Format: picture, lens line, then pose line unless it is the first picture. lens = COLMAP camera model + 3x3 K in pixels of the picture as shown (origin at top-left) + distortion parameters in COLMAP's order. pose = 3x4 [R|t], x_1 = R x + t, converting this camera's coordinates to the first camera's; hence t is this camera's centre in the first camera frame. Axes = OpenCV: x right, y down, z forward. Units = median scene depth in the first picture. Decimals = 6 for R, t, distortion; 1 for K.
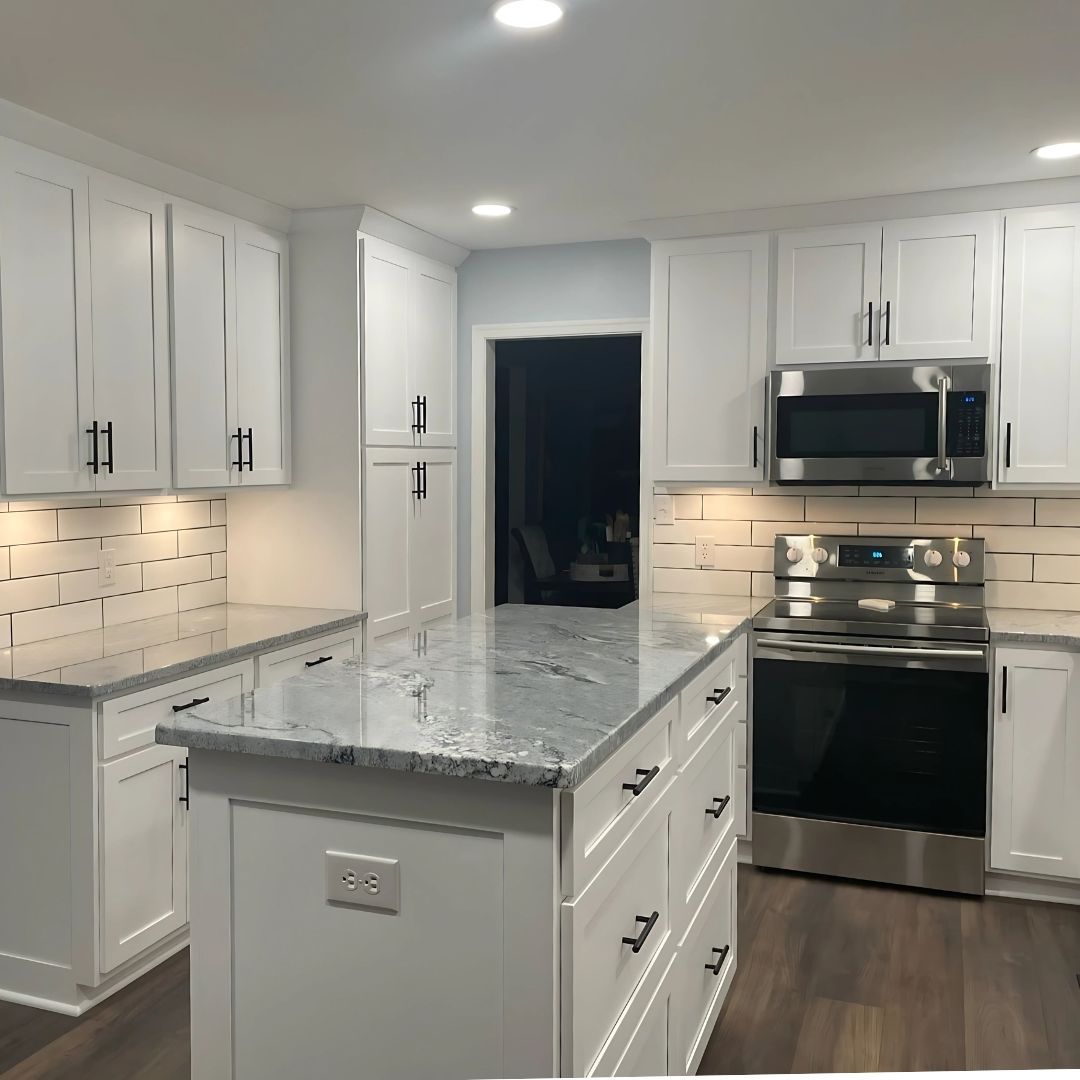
lens RADIAL K [[1103.4, 0, 540.0], [0, 1103.4, 540.0], [0, 0, 1]] dist [0.053144, -0.003862]
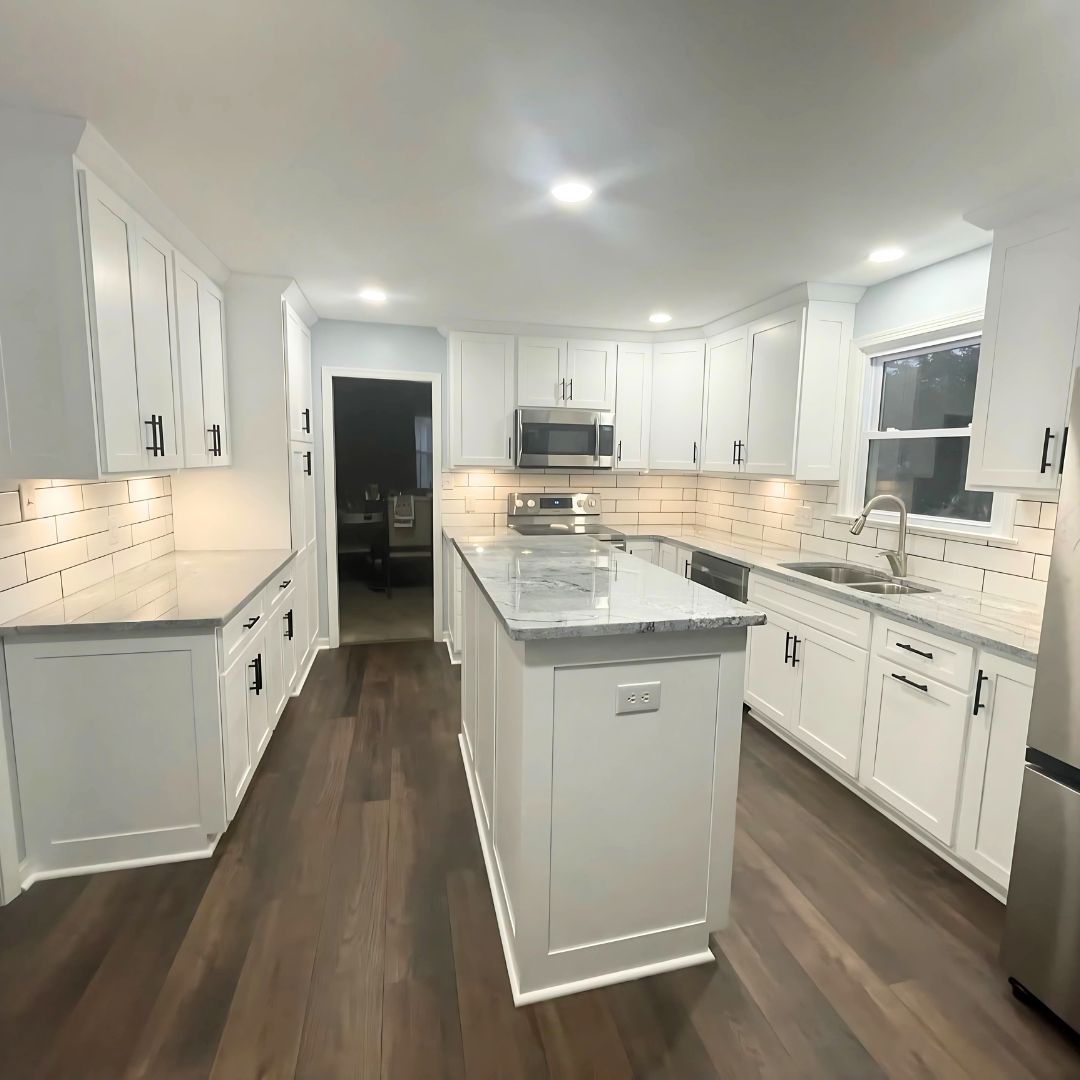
lens RADIAL K [[559.3, 0, 560.5], [0, 559.3, 535.2], [0, 0, 1]] dist [0.002889, 0.000062]
pose [[0.813521, -0.063335, 0.578077, -0.316332], [0.022718, 0.996754, 0.077236, -0.006590], [-0.581092, -0.049700, 0.812319, 0.158318]]
